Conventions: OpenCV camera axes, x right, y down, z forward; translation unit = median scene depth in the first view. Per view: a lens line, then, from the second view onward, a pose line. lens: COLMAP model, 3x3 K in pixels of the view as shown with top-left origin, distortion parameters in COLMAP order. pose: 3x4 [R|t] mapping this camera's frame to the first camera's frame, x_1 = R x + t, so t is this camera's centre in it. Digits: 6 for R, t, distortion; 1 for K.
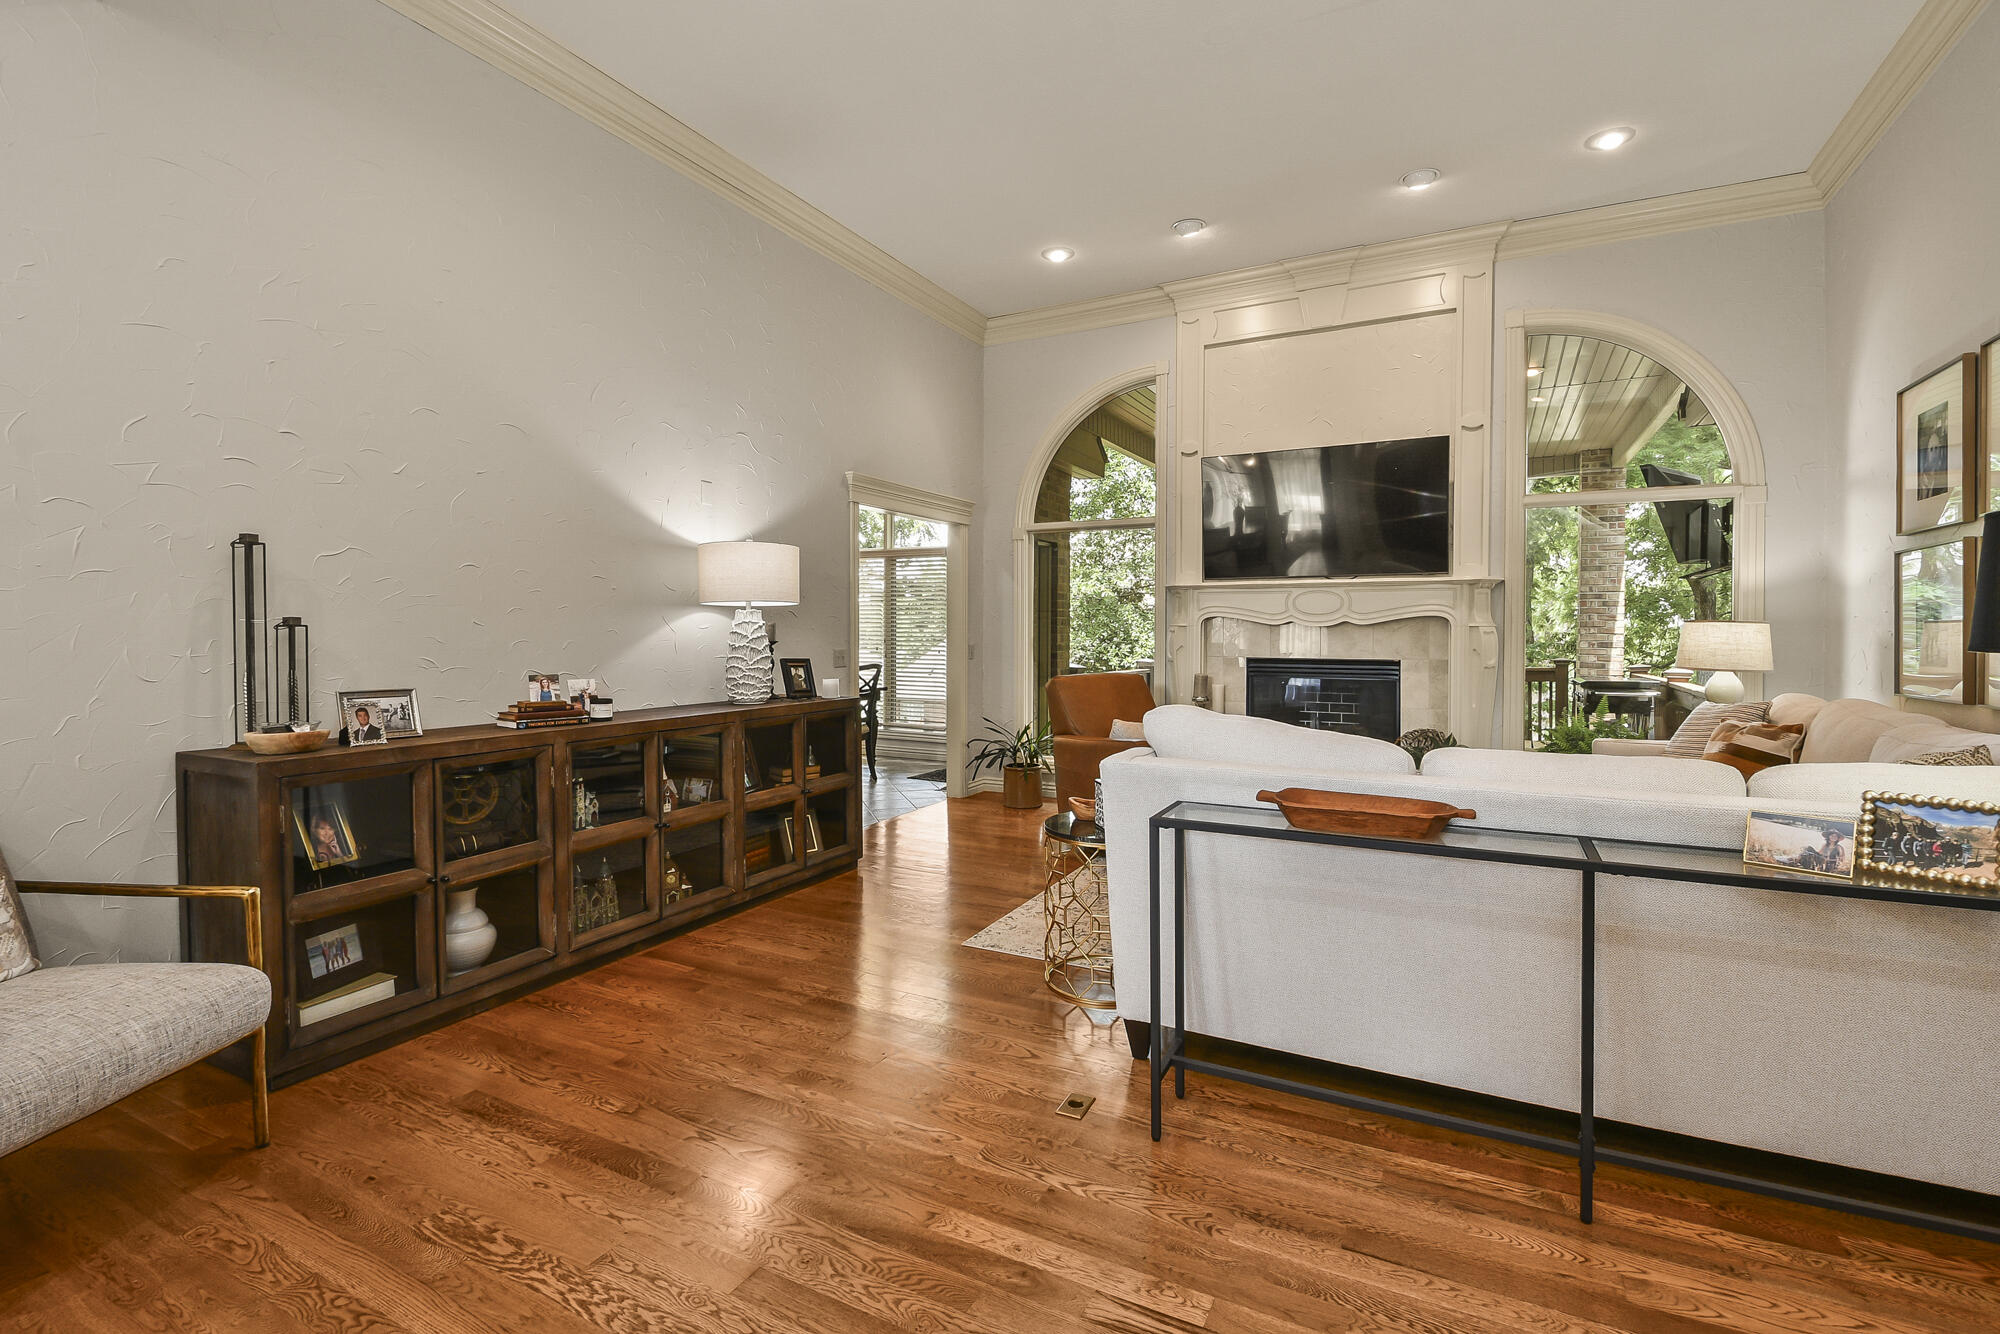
lens RADIAL K [[916.0, 0, 1005.3], [0, 916.0, 639.6], [0, 0, 1]] dist [0.034325, -0.028000]
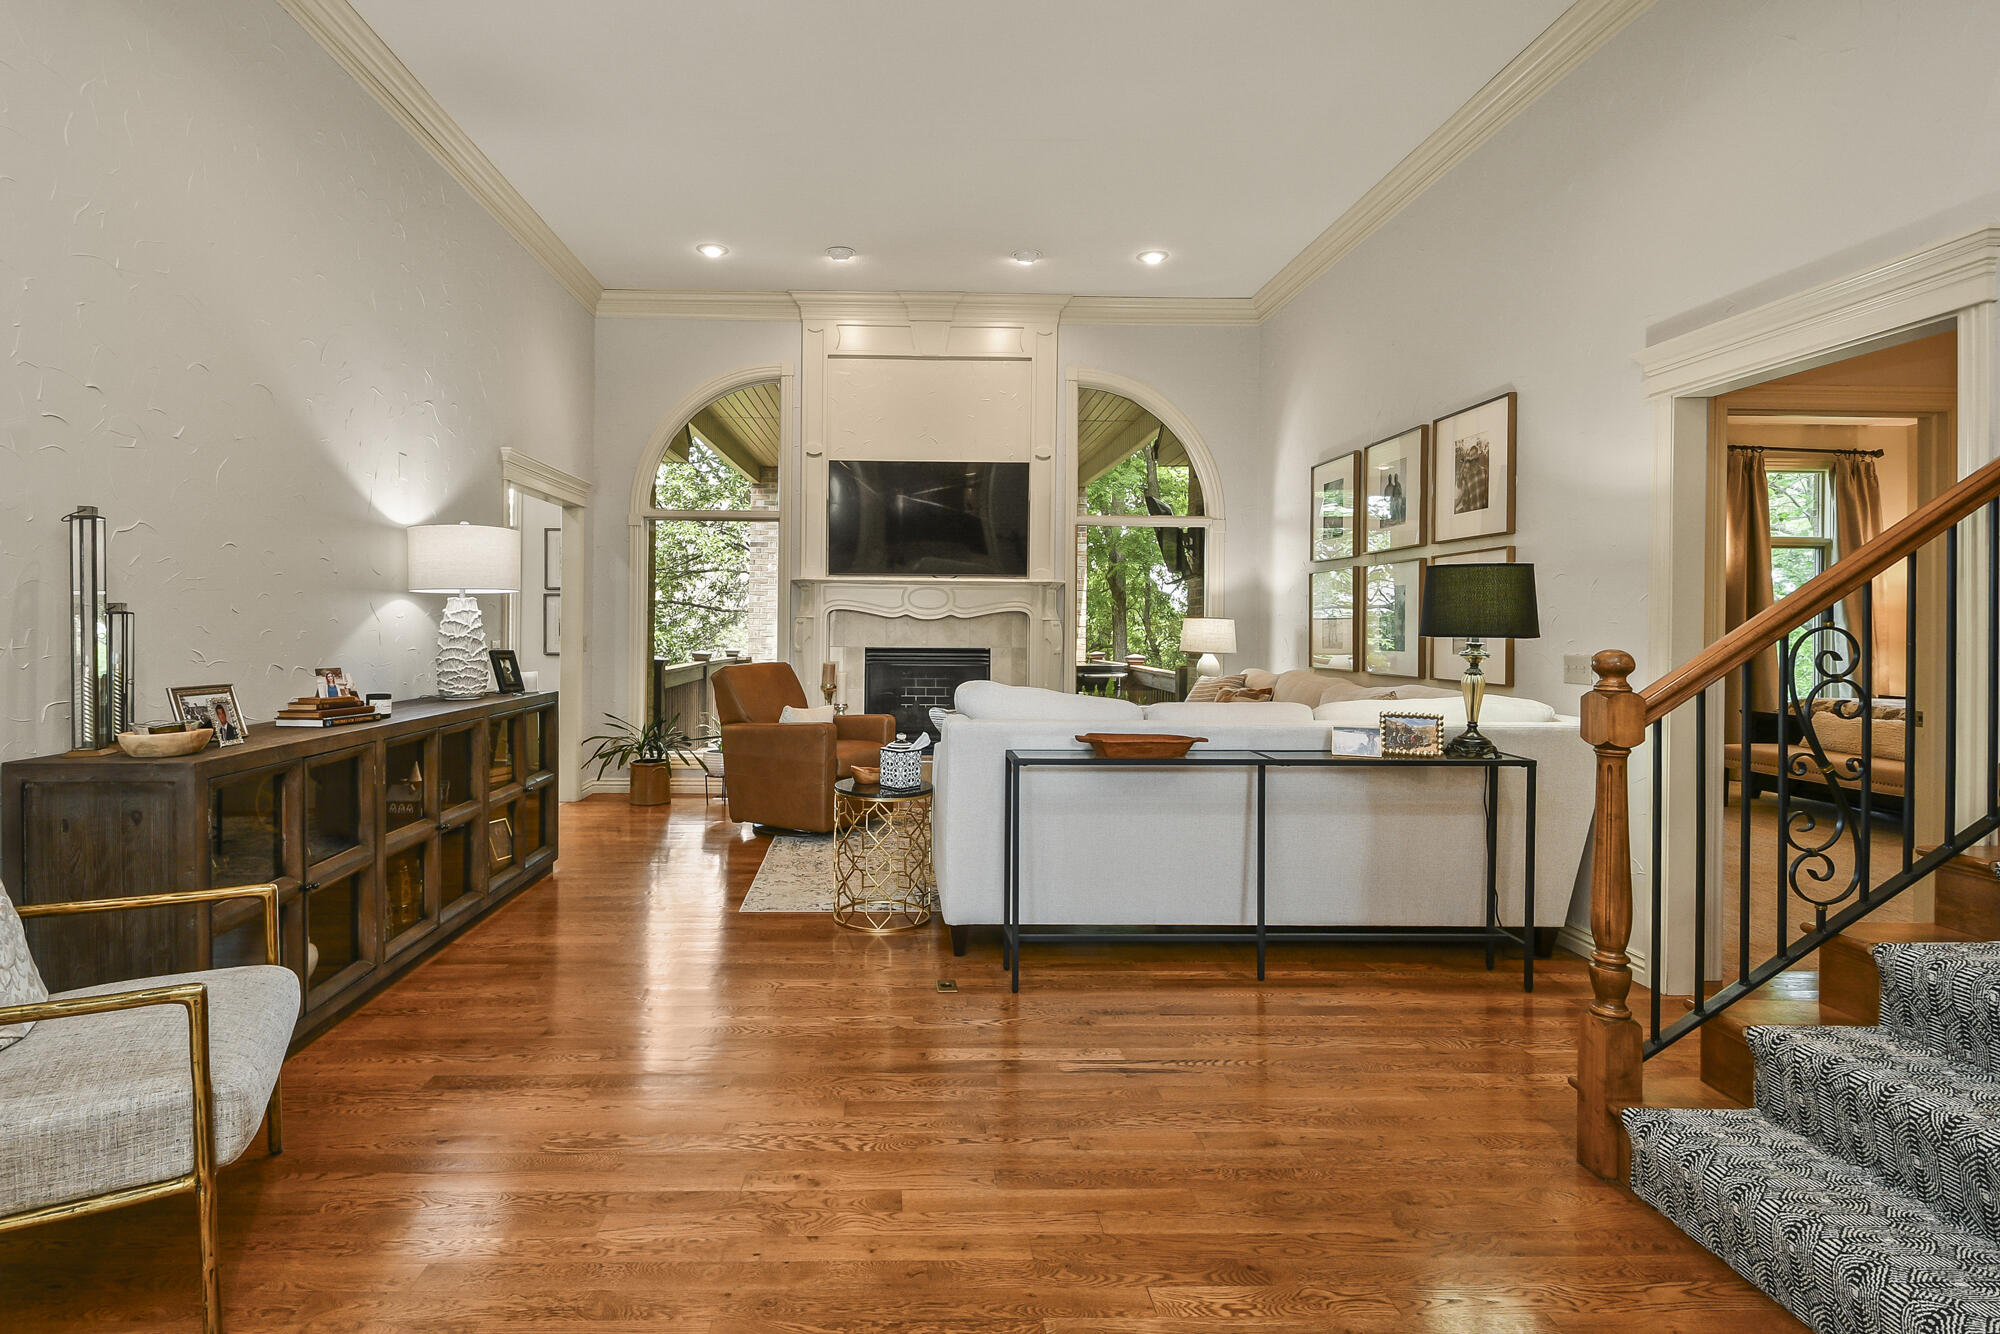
lens RADIAL K [[1040.1, 0, 968.0], [0, 1040.1, 619.4], [0, 0, 1]] dist [0.041429, -0.000350]
pose [[0.856406, 0.006862, 0.516257, -0.392790], [-0.000784, 0.999928, -0.011990, 0.001719], [-0.516302, 0.009864, 0.856350, -0.171187]]
